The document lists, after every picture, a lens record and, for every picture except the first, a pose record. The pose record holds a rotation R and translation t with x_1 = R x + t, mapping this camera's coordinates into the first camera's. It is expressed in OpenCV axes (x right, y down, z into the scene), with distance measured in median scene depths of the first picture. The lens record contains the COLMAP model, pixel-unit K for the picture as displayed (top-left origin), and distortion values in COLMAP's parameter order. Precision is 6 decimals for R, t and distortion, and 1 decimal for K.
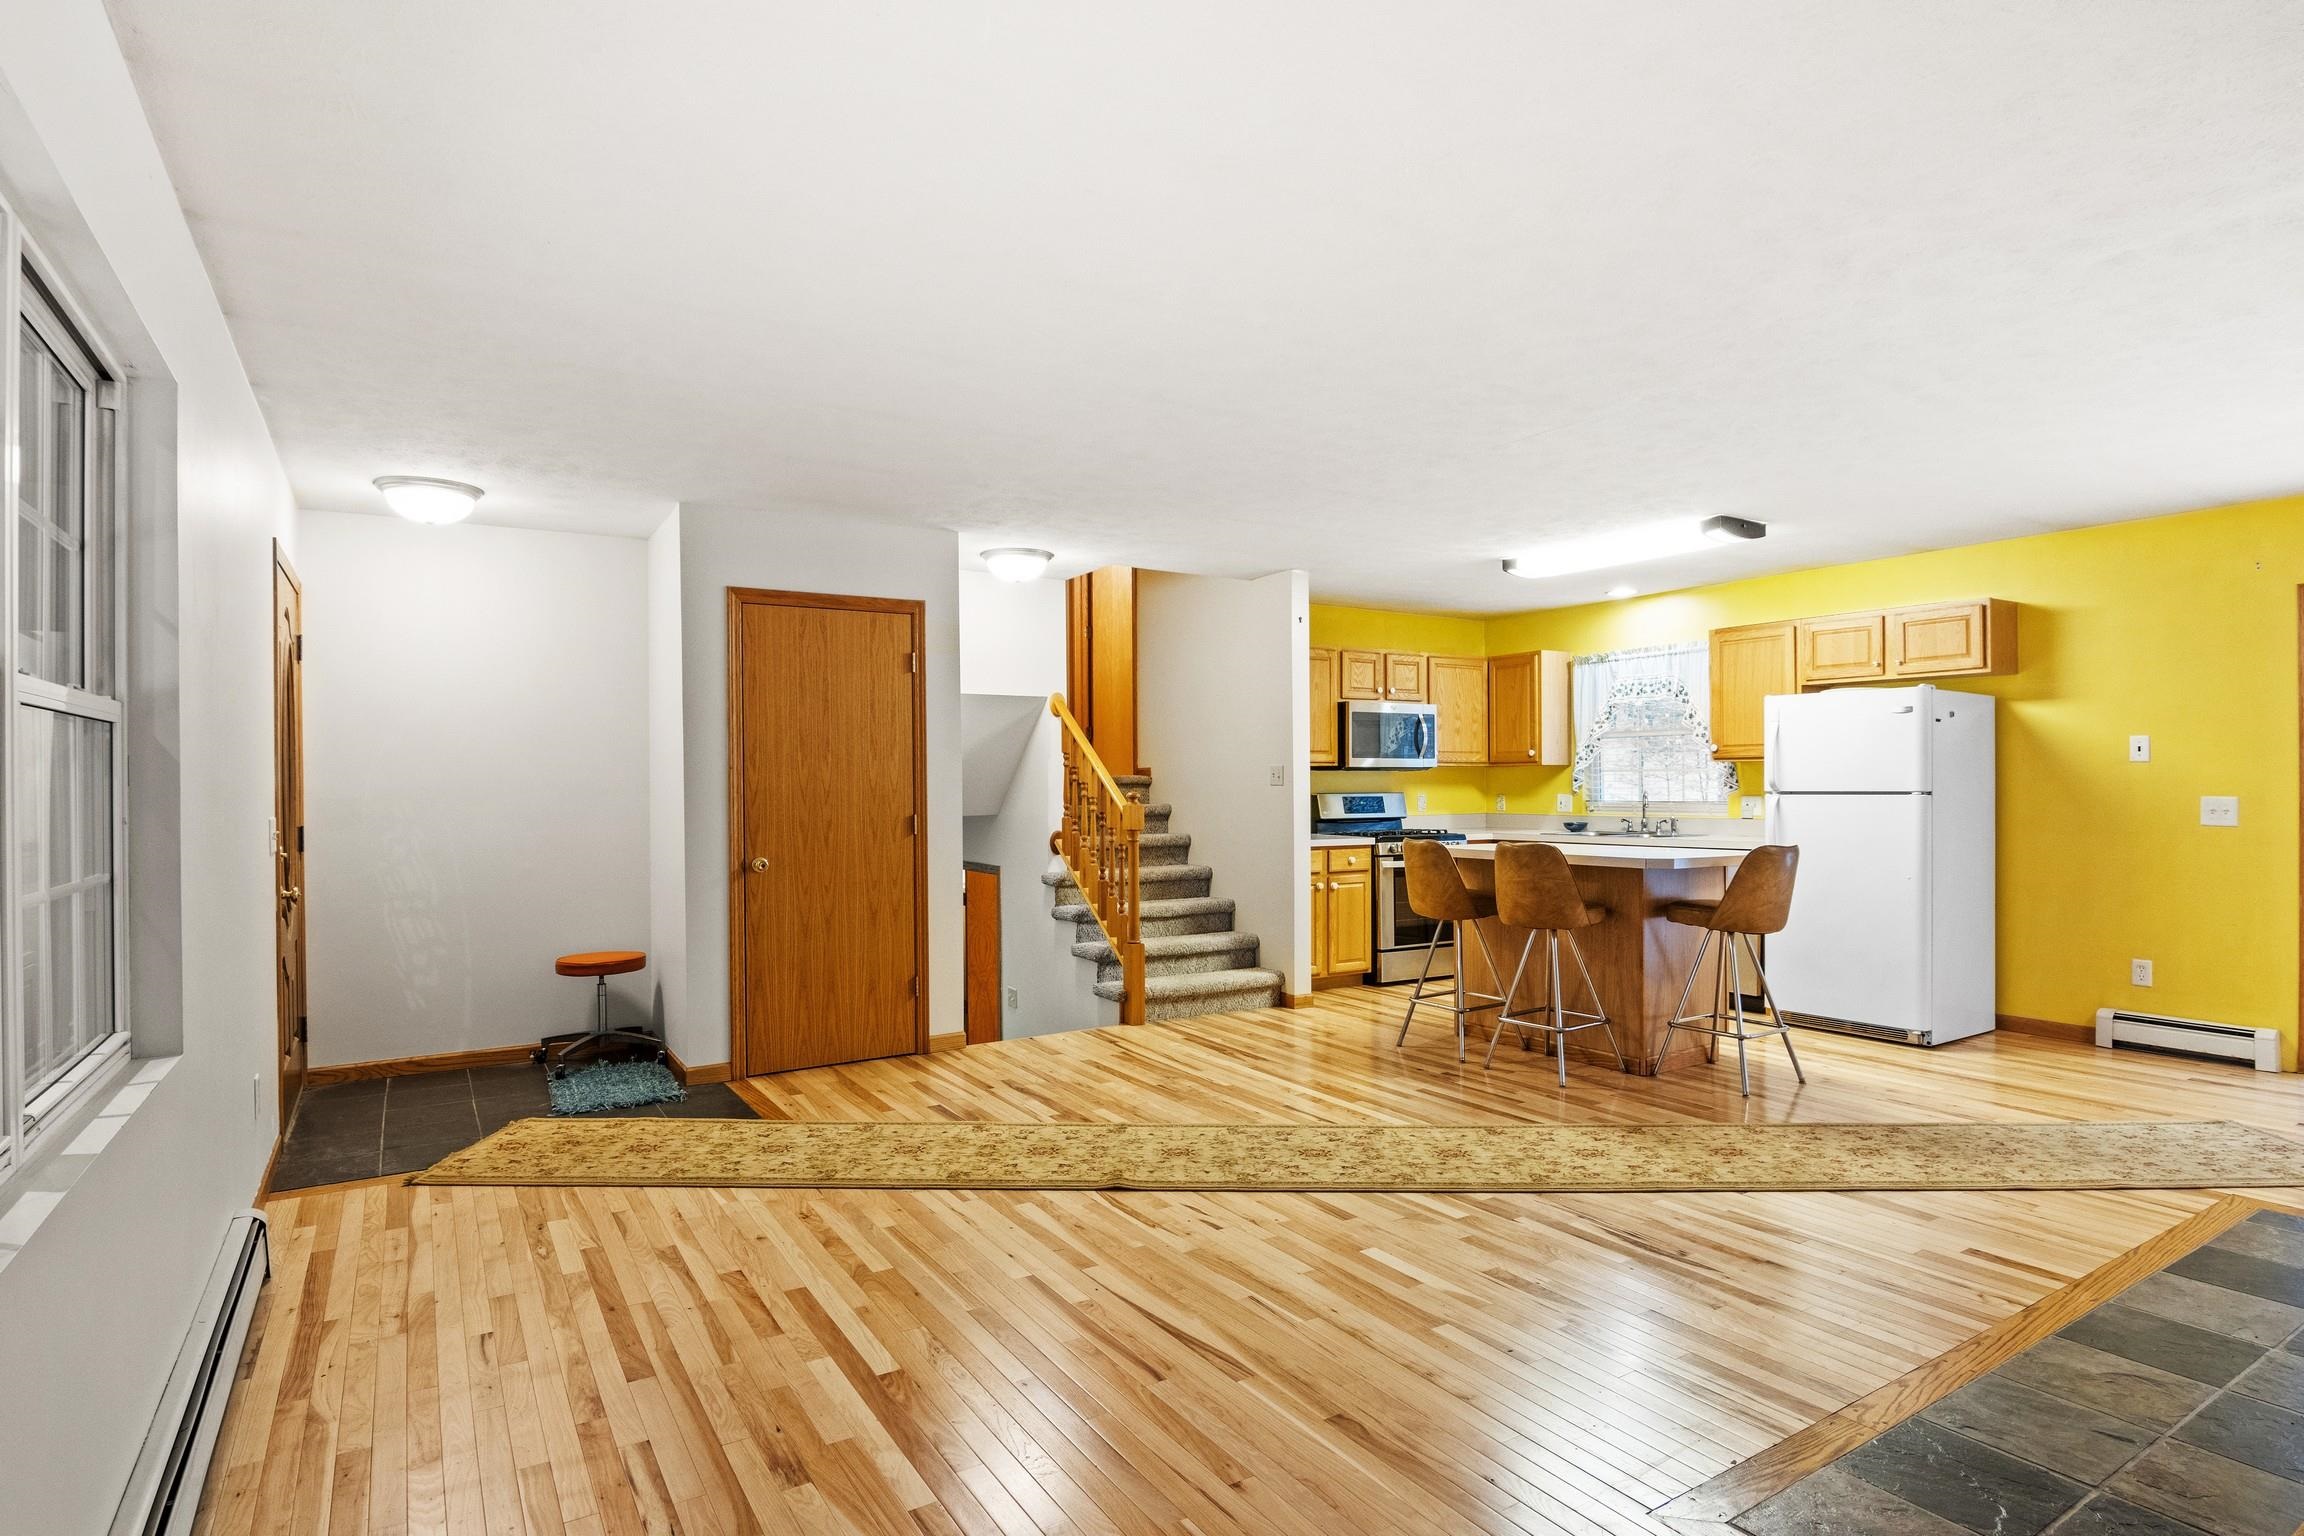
lens RADIAL K [[1176.6, 0, 1142.7], [0, 1176.6, 774.6], [0, 0, 1]] dist [0.003956, -0.001469]
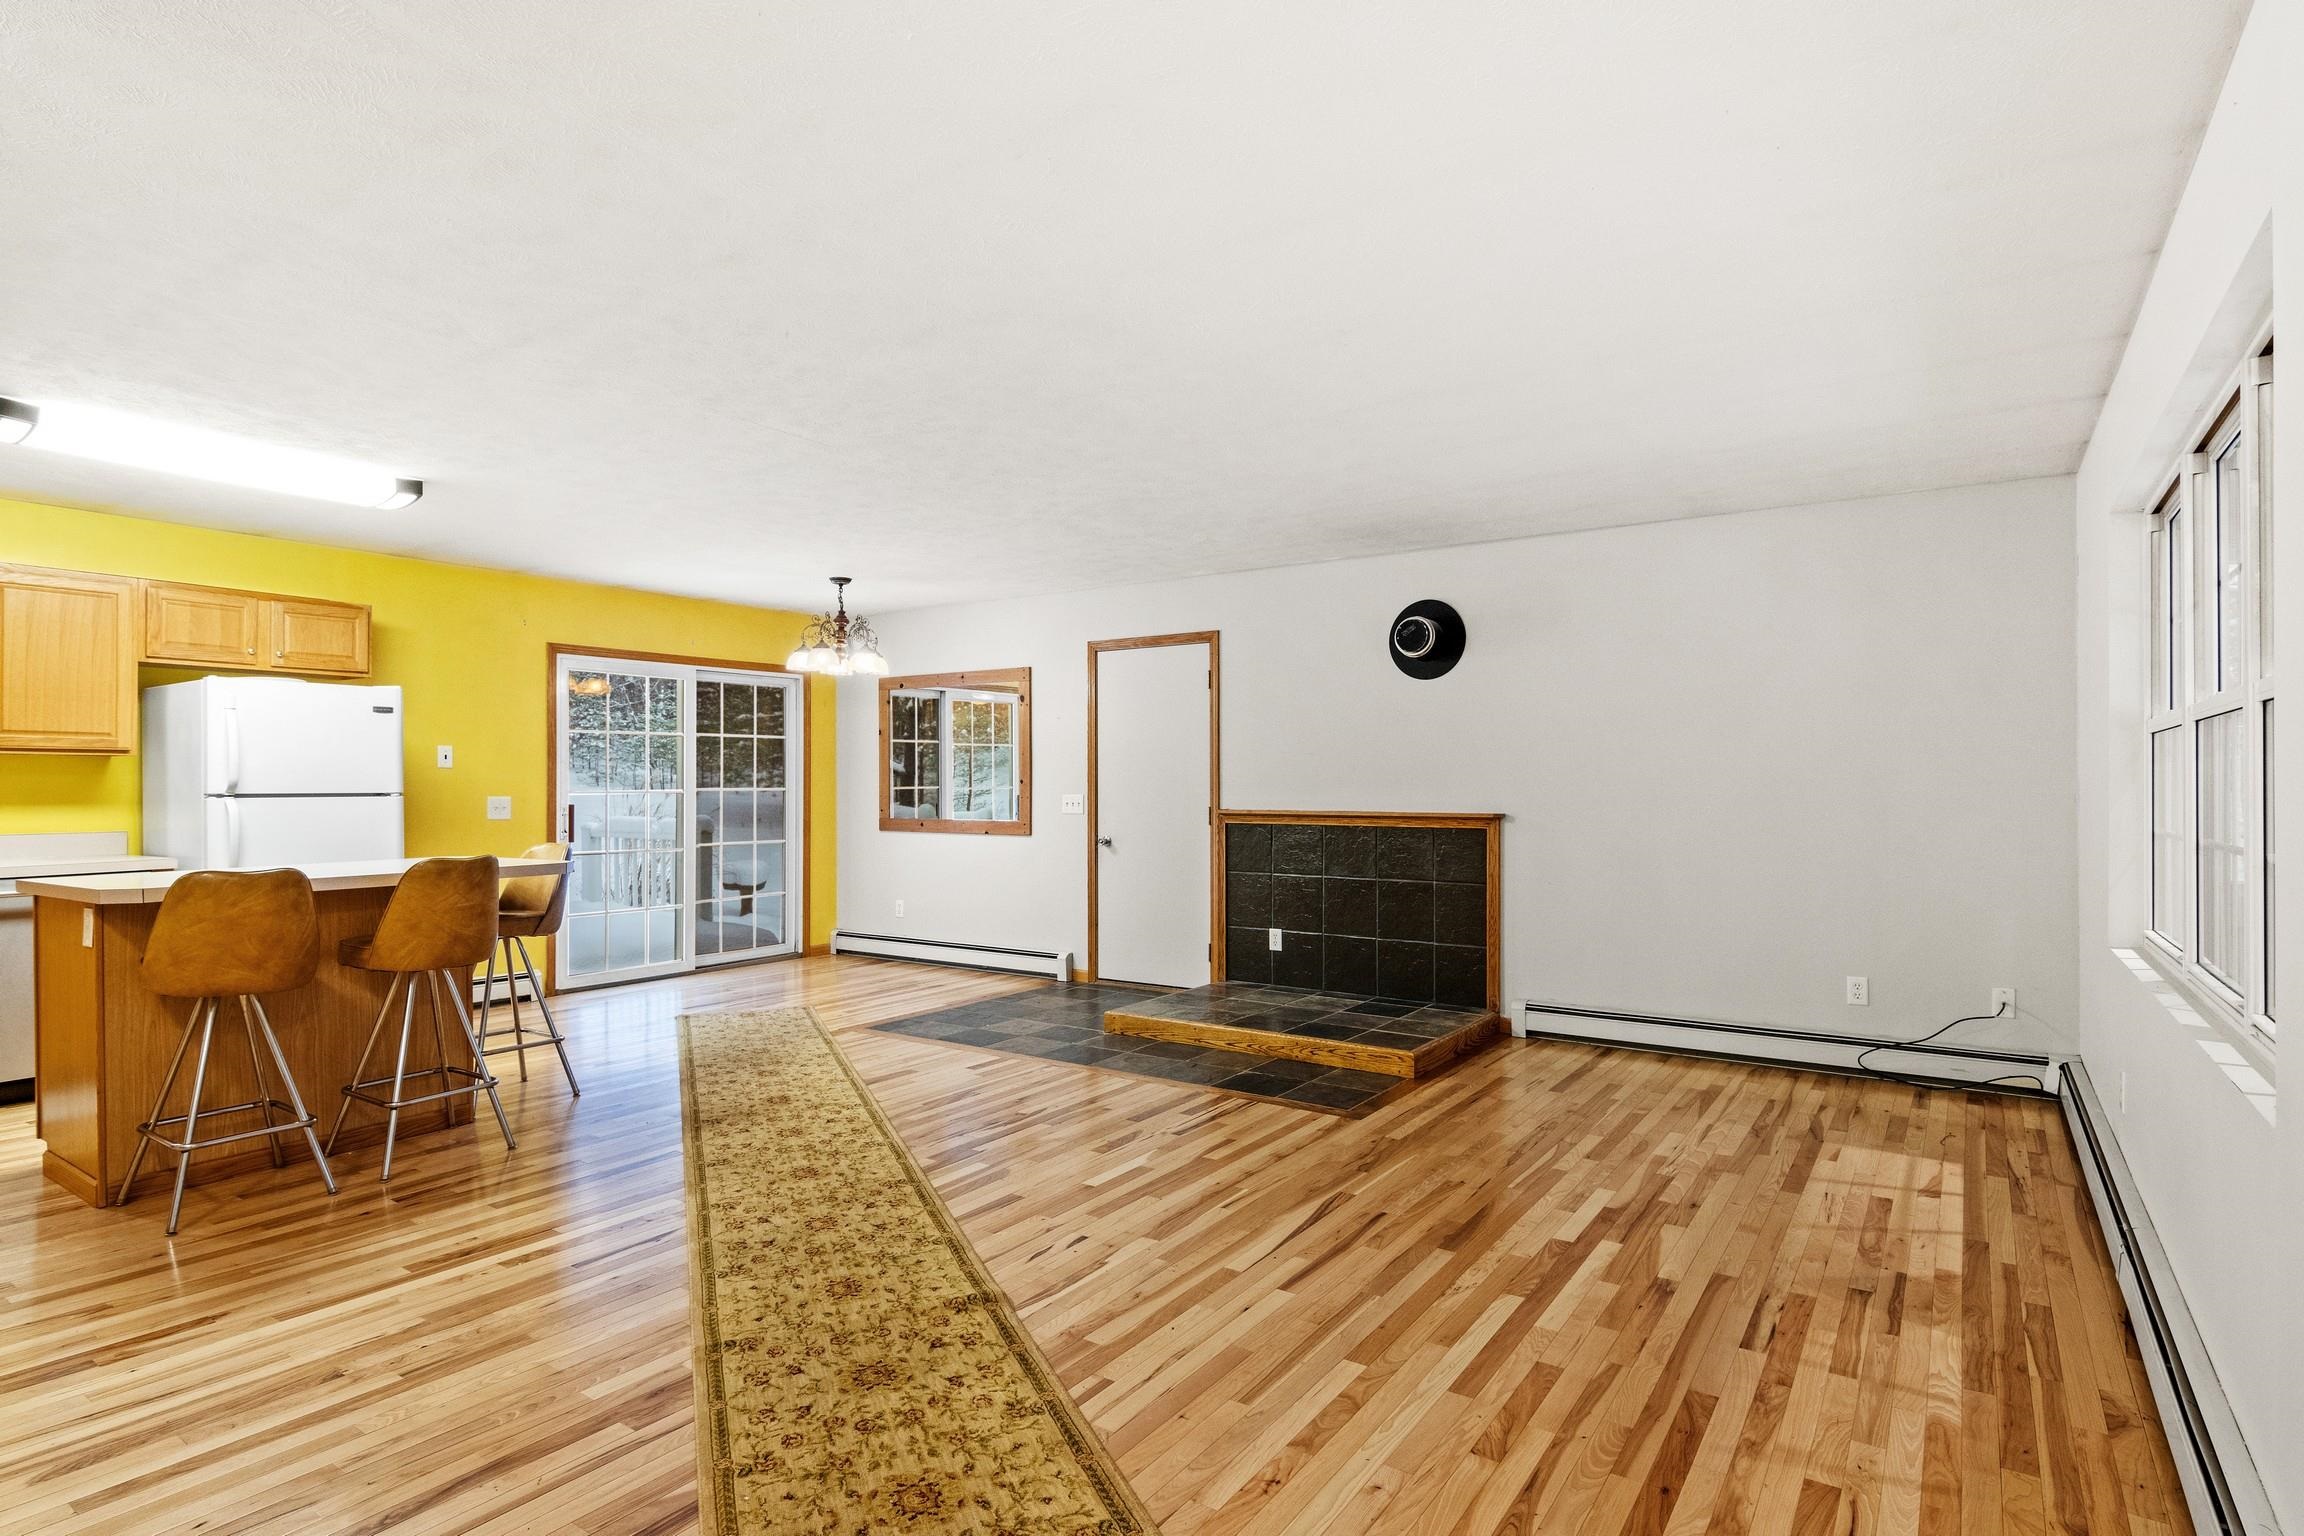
lens RADIAL K [[1176.6, 0, 1142.0], [0, 1176.6, 783.3], [0, 0, 1]] dist [0.003956, -0.001469]
pose [[-0.392784, 0.010360, 0.919572, -0.813121], [-0.002481, 0.999921, -0.012325, 0.027166], [-0.919627, -0.007122, -0.392728, 1.296811]]
